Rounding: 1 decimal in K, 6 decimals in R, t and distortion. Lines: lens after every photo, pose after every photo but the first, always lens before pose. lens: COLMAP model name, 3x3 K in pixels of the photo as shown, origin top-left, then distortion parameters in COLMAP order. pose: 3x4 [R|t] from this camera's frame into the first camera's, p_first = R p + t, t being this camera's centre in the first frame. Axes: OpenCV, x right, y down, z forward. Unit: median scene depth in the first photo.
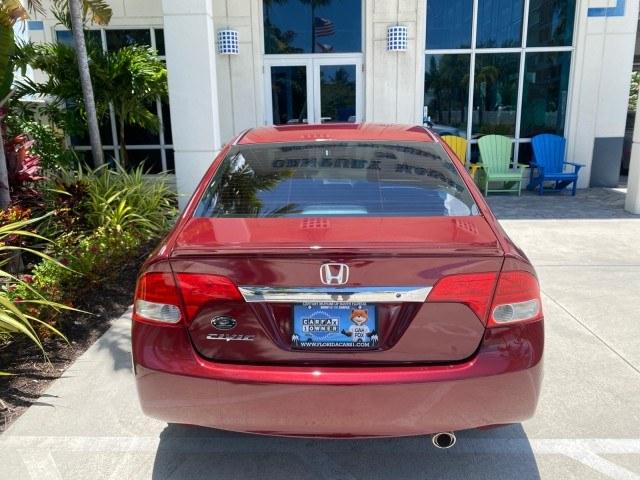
lens RADIAL K [[490.9, 0, 317.7], [0, 490.9, 238.3], [0, 0, 1]] dist [0.000300, 0.005868]
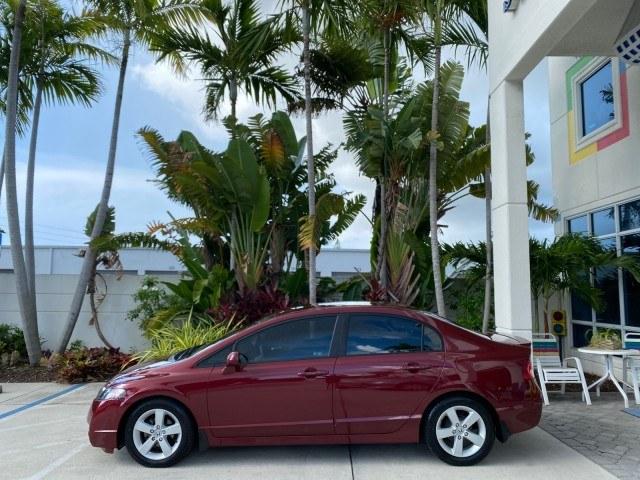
lens RADIAL K [[491.3, 0, 321.1], [0, 491.3, 239.5], [0, 0, 1]] dist [0.012572, -0.002243]
pose [[0.023888, -0.088250, -0.995812, 0.609574], [-0.245354, 0.965114, -0.091415, -0.133144], [0.969139, 0.246510, 0.001402, 0.454778]]
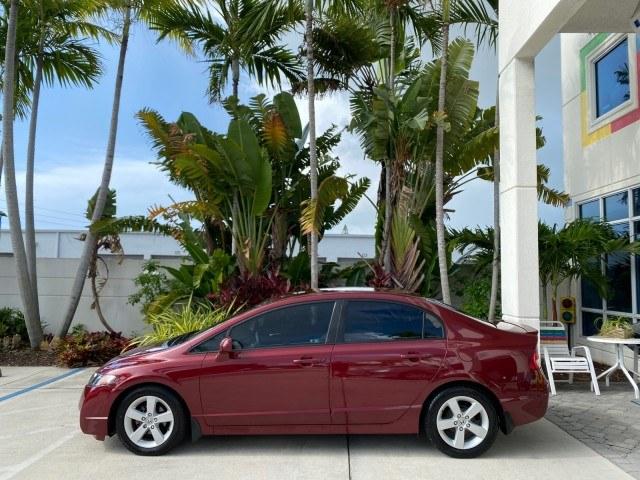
lens RADIAL K [[491.5, 0, 320.1], [0, 491.5, 238.0], [0, 0, 1]] dist [0.016117, -0.010218]
pose [[0.005449, -0.062282, -0.998044, 0.588573], [-0.251102, 0.965995, -0.061653, -0.135078], [0.967945, 0.250947, -0.010375, 0.465852]]
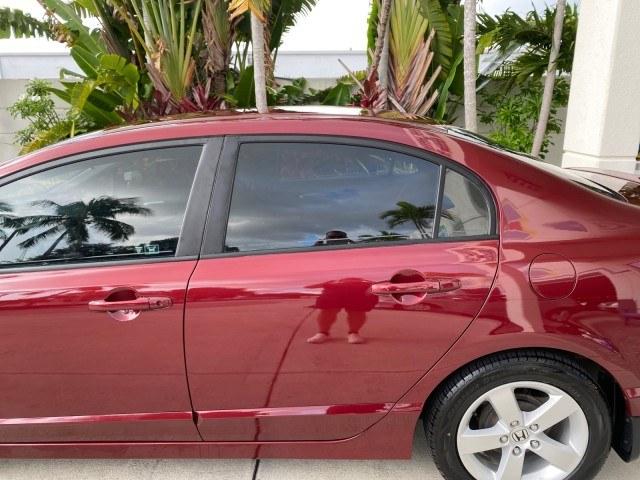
lens RADIAL K [[491.5, 0, 320.1], [0, 491.5, 238.0], [0, 0, 1]] dist [0.016117, -0.010218]
pose [[-0.006265, 0.271953, -0.962290, 0.271496], [-0.230544, 0.935992, 0.266022, -0.132996], [0.973042, 0.223517, 0.056833, 0.533203]]
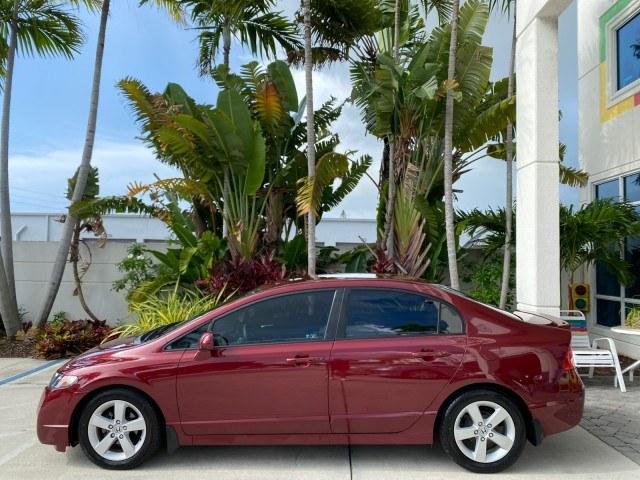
lens RADIAL K [[491.5, 0, 320.1], [0, 491.5, 238.0], [0, 0, 1]] dist [0.016117, -0.010218]
pose [[0.009771, -0.032435, -0.999426, 0.514365], [-0.252573, 0.966986, -0.033851, -0.133305], [0.967529, 0.252759, 0.001256, 0.466828]]
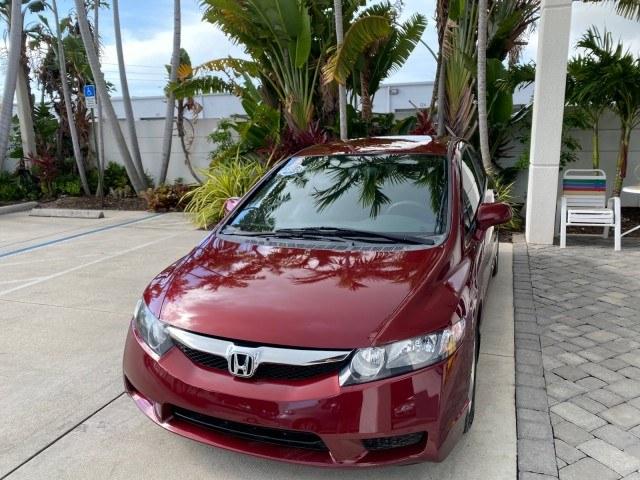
lens RADIAL K [[486.3, 0, 321.5], [0, 486.3, 239.6], [0, 0, 1]] dist [0.011795, -0.003530]
pose [[-0.318792, 0.226555, -0.920350, 0.565504], [-0.198139, 0.933630, 0.298455, -0.186907], [0.926883, 0.277502, -0.252744, 0.705859]]
